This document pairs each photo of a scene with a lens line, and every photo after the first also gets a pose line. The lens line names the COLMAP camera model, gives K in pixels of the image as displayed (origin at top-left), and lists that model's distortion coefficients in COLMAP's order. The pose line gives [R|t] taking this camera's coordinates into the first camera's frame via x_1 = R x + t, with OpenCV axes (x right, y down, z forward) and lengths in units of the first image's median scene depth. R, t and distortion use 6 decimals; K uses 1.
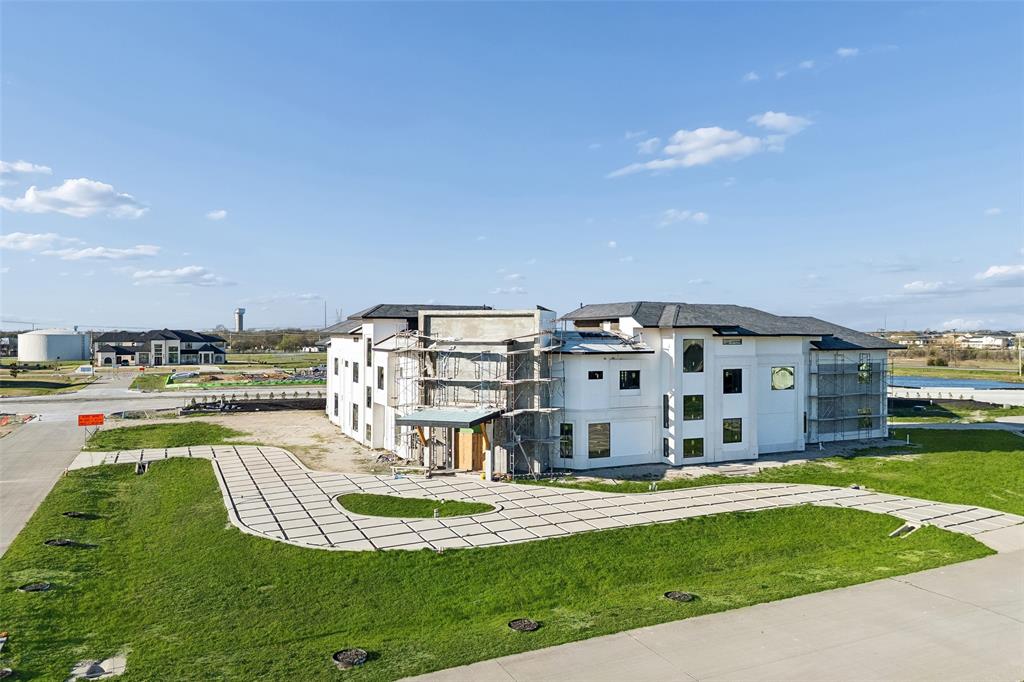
lens RADIAL K [[717.7, 0, 508.5], [0, 717.7, 333.6], [0, 0, 1]] dist [0.077386, -0.077065]
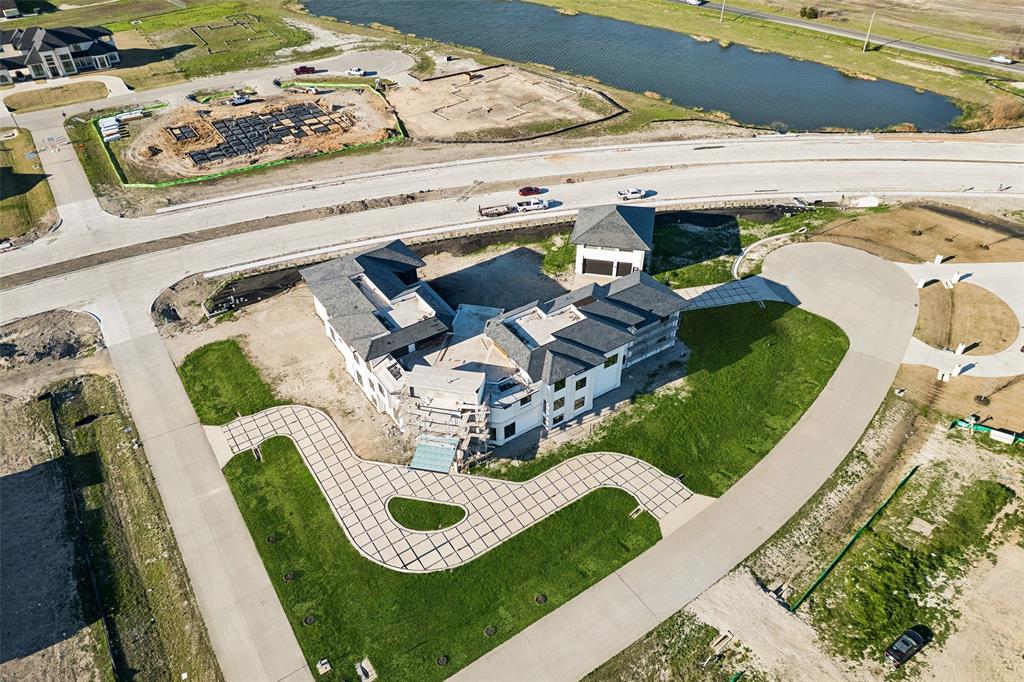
lens RADIAL K [[717.7, 0, 508.5], [0, 717.7, 333.6], [0, 0, 1]] dist [0.077386, -0.077065]
pose [[0.989626, -0.097608, 0.105418, -0.050142], [0.012087, 0.787727, 0.615905, -1.185629], [-0.143158, -0.608242, 0.780735, -0.316649]]
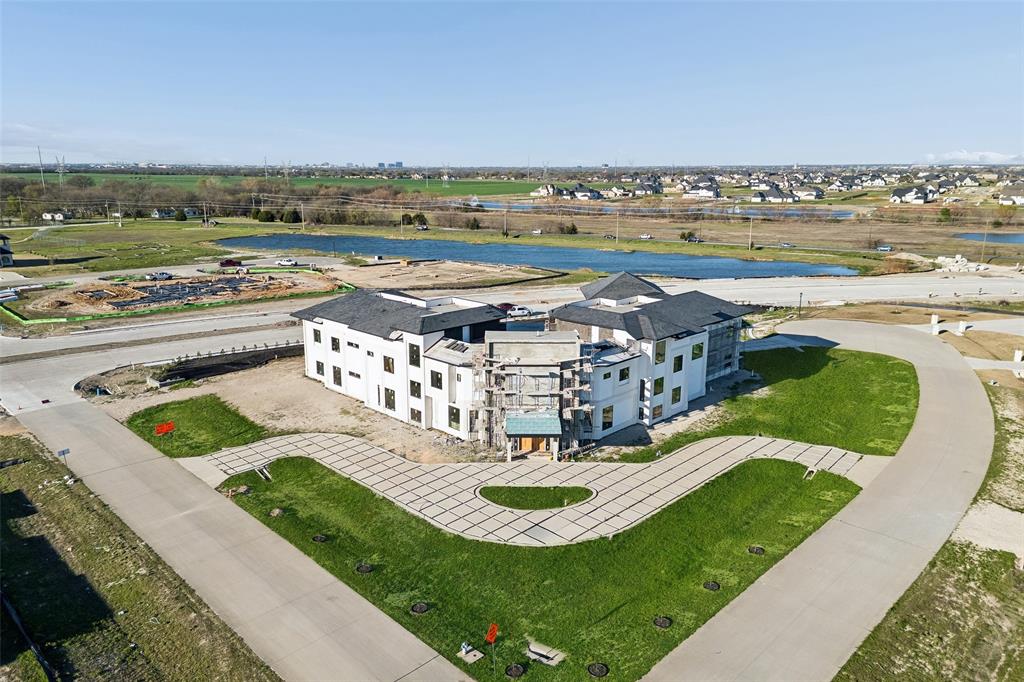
lens RADIAL K [[717.7, 0, 508.5], [0, 717.7, 333.6], [0, 0, 1]] dist [0.077386, -0.077065]
pose [[0.941403, -0.078419, 0.328040, -0.515359], [0.002353, 0.974099, 0.226108, -0.340258], [-0.337275, -0.212087, 0.917205, -0.234080]]
